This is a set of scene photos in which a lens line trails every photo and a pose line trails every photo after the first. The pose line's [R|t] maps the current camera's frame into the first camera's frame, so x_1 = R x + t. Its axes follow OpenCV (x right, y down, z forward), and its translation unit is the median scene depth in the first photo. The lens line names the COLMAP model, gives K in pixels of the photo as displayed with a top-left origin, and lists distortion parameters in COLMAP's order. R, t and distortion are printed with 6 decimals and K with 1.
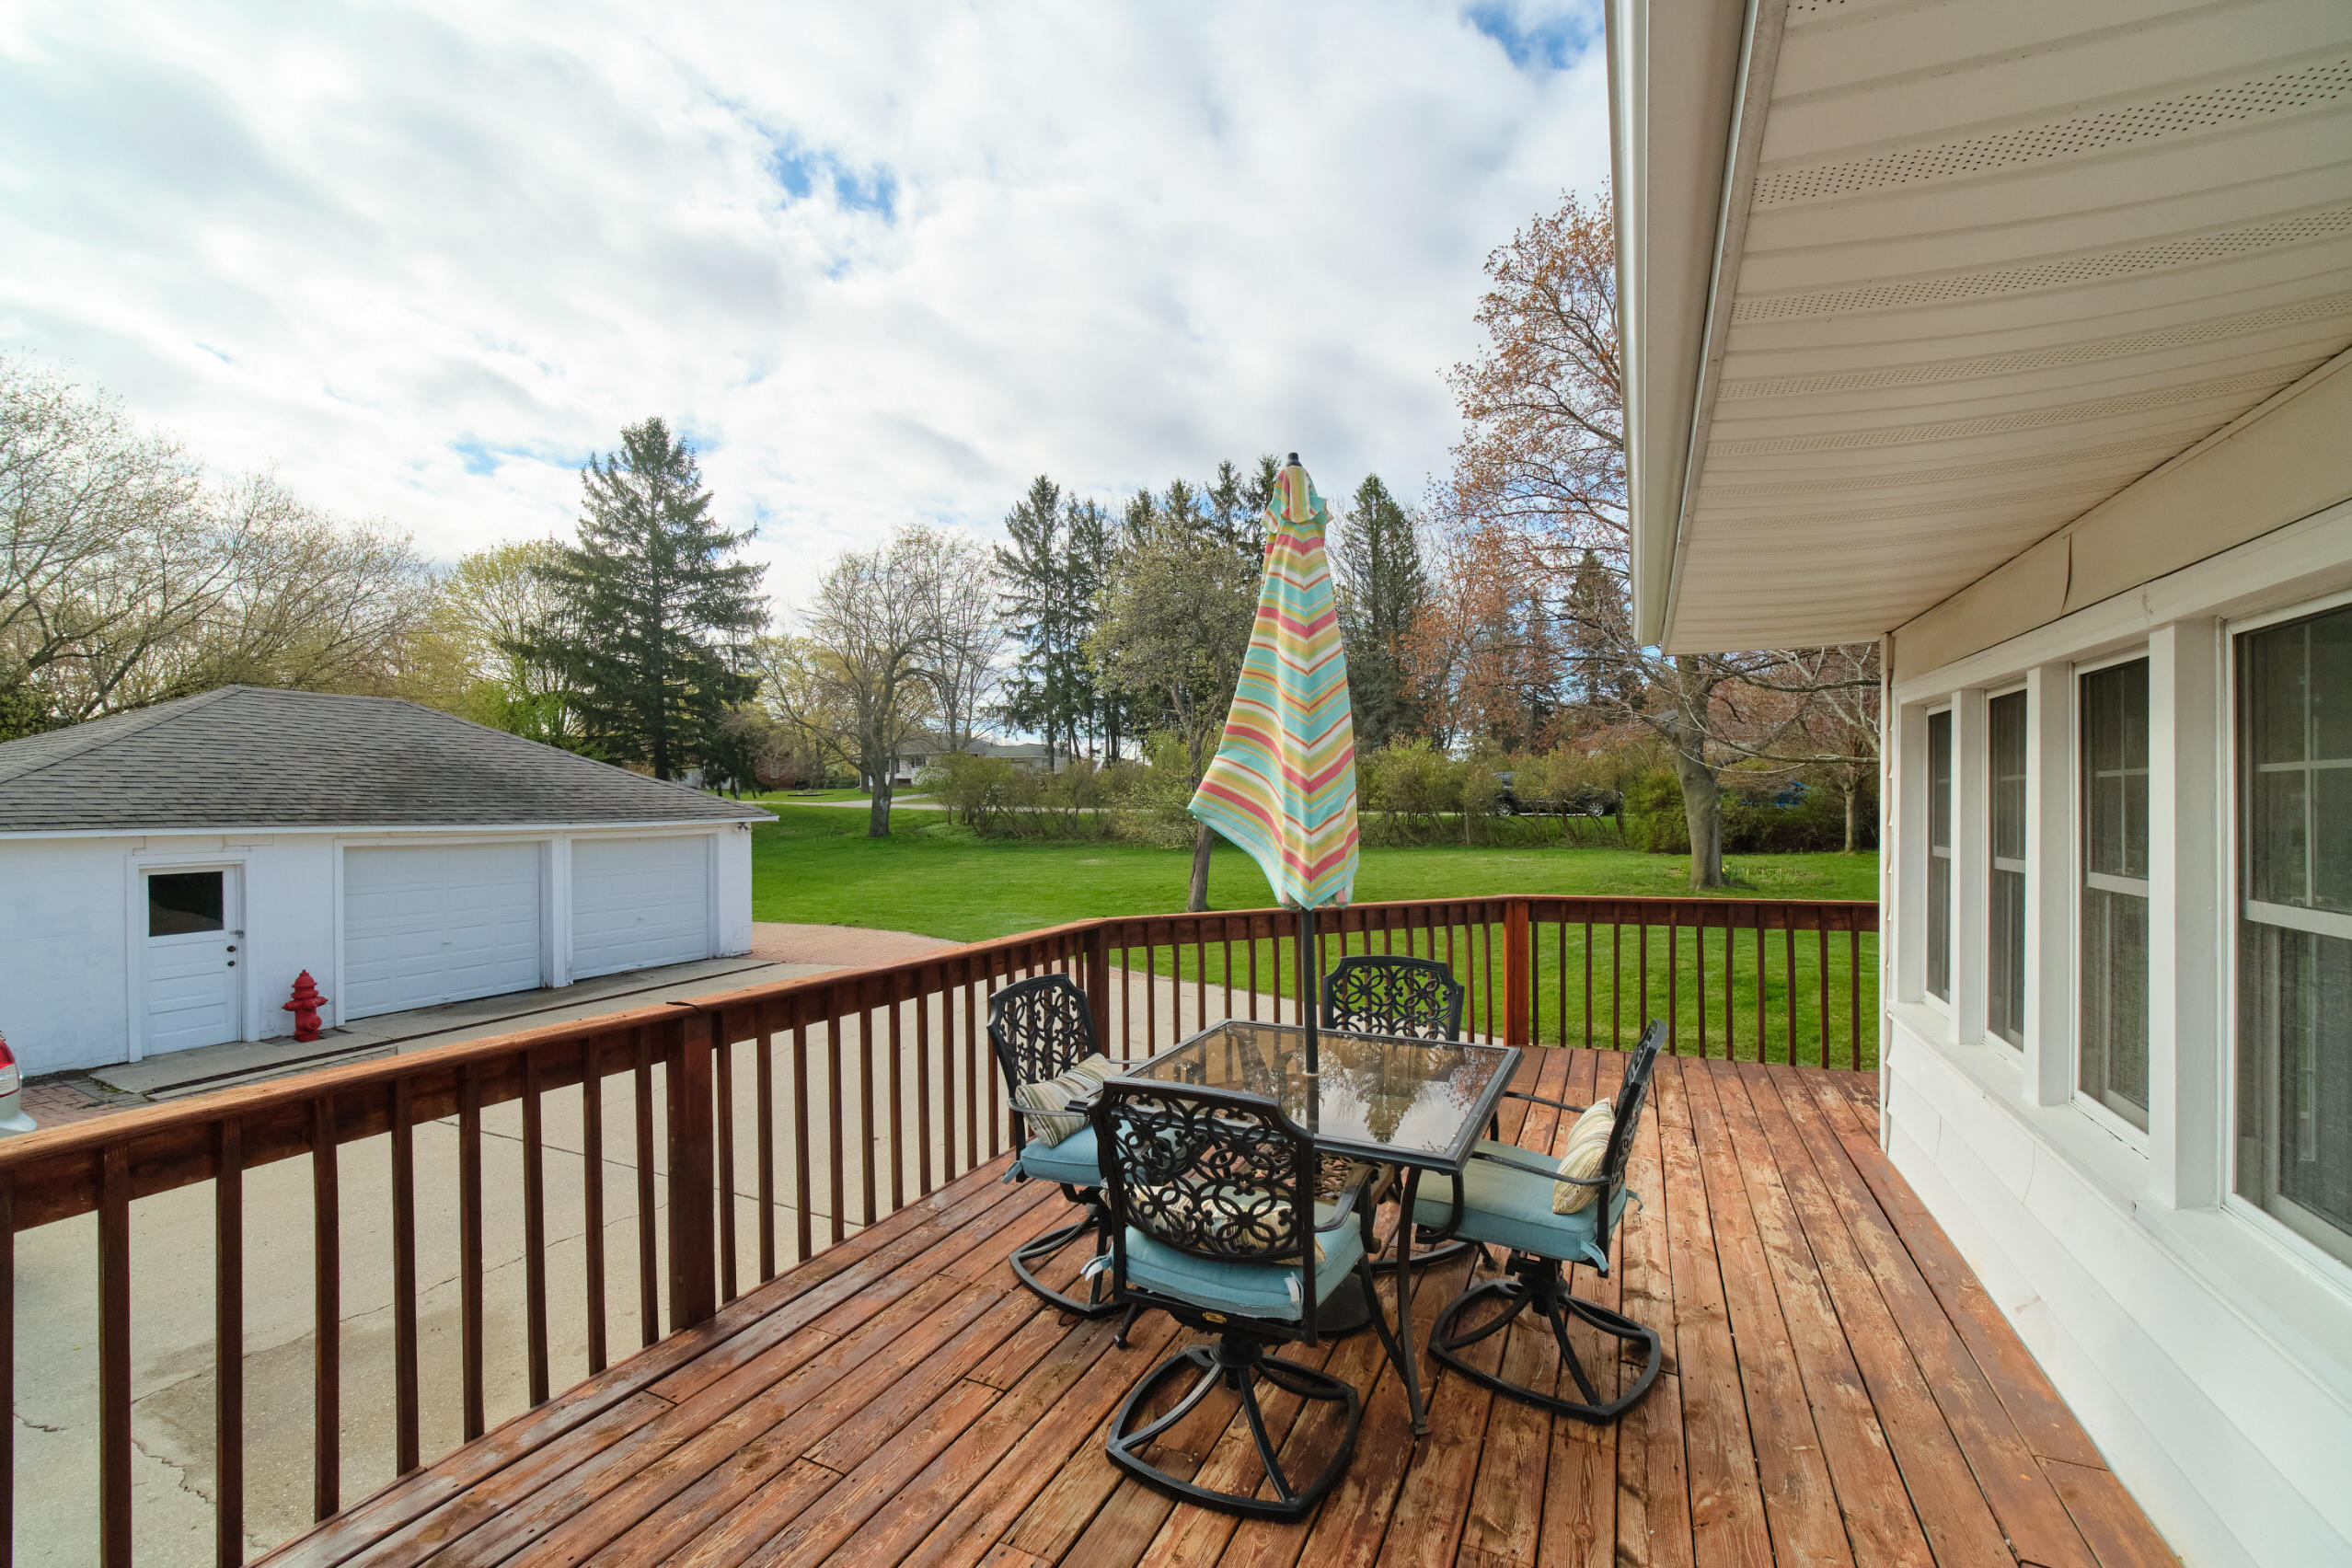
lens RADIAL K [[962.8, 0, 1174.7], [0, 962.8, 800.7], [0, 0, 1]] dist [0.000021, 0.000074]
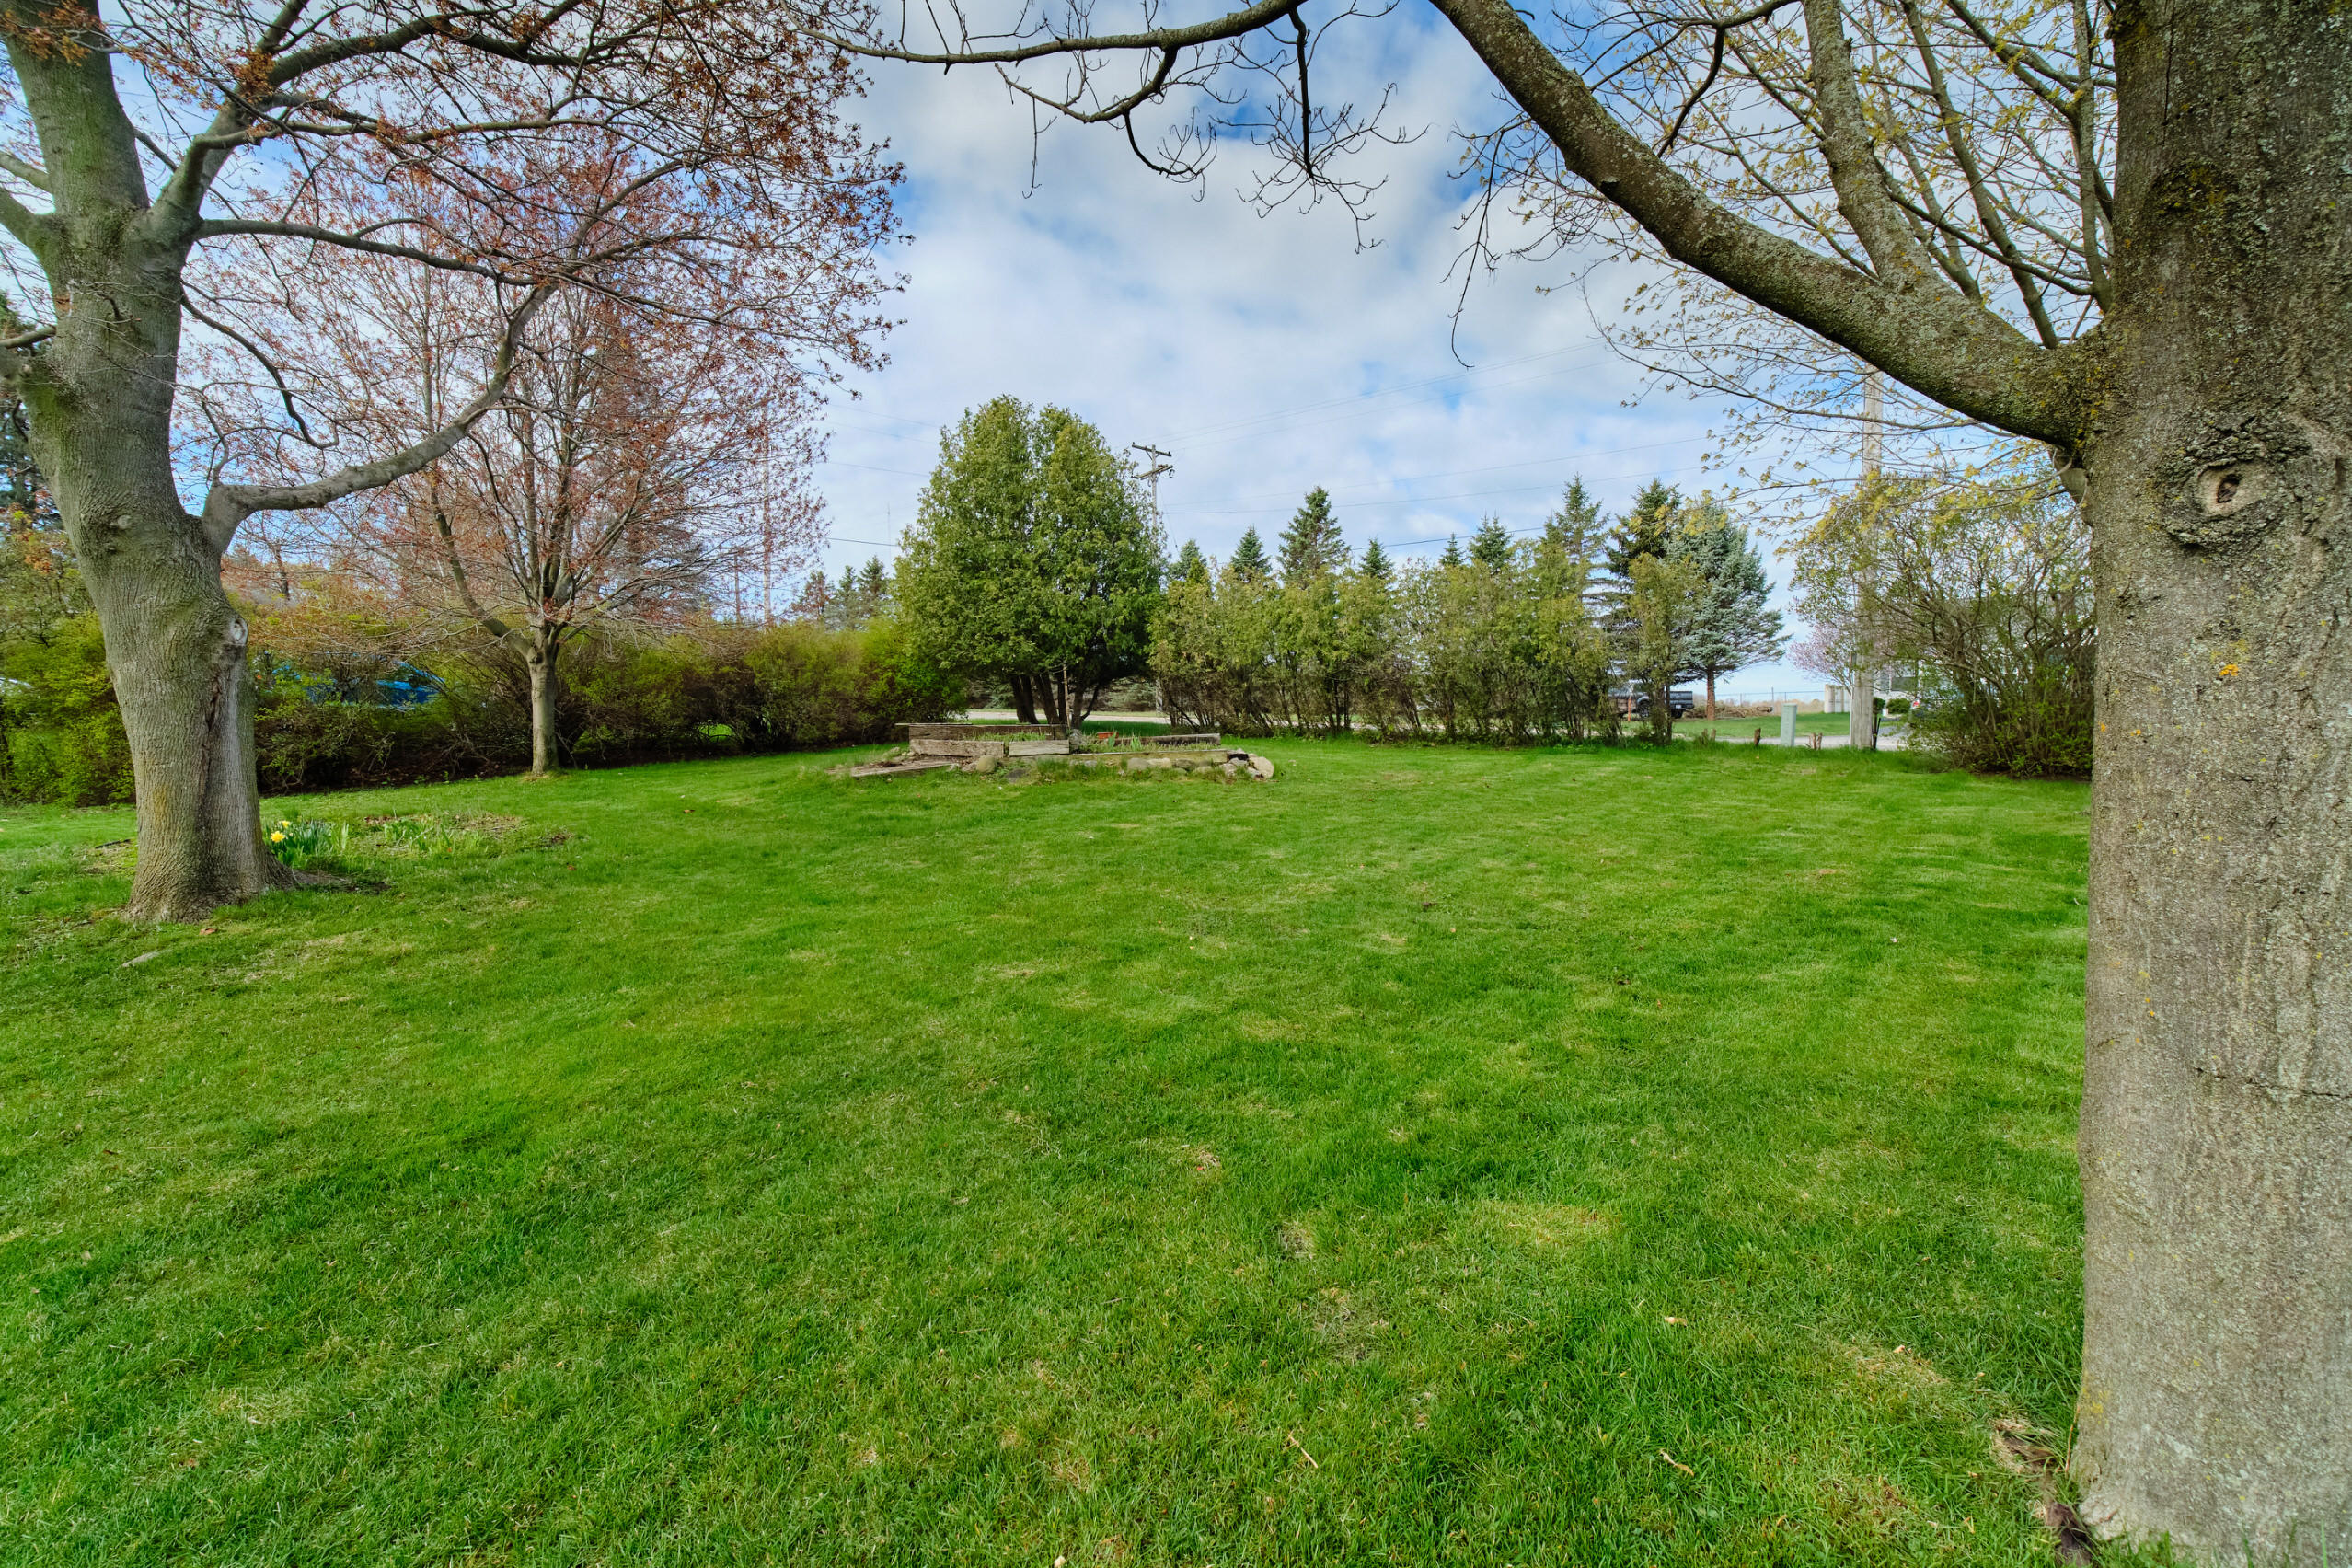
lens RADIAL K [[1022.5, 0, 1201.7], [0, 1022.5, 772.9], [0, 0, 1]] dist [0.000113, -0.000130]
pose [[0.317422, -0.057567, 0.946535, 0.287091], [0.018025, 0.998342, 0.054673, 0.029806], [-0.948113, -0.000293, 0.317934, 0.492977]]
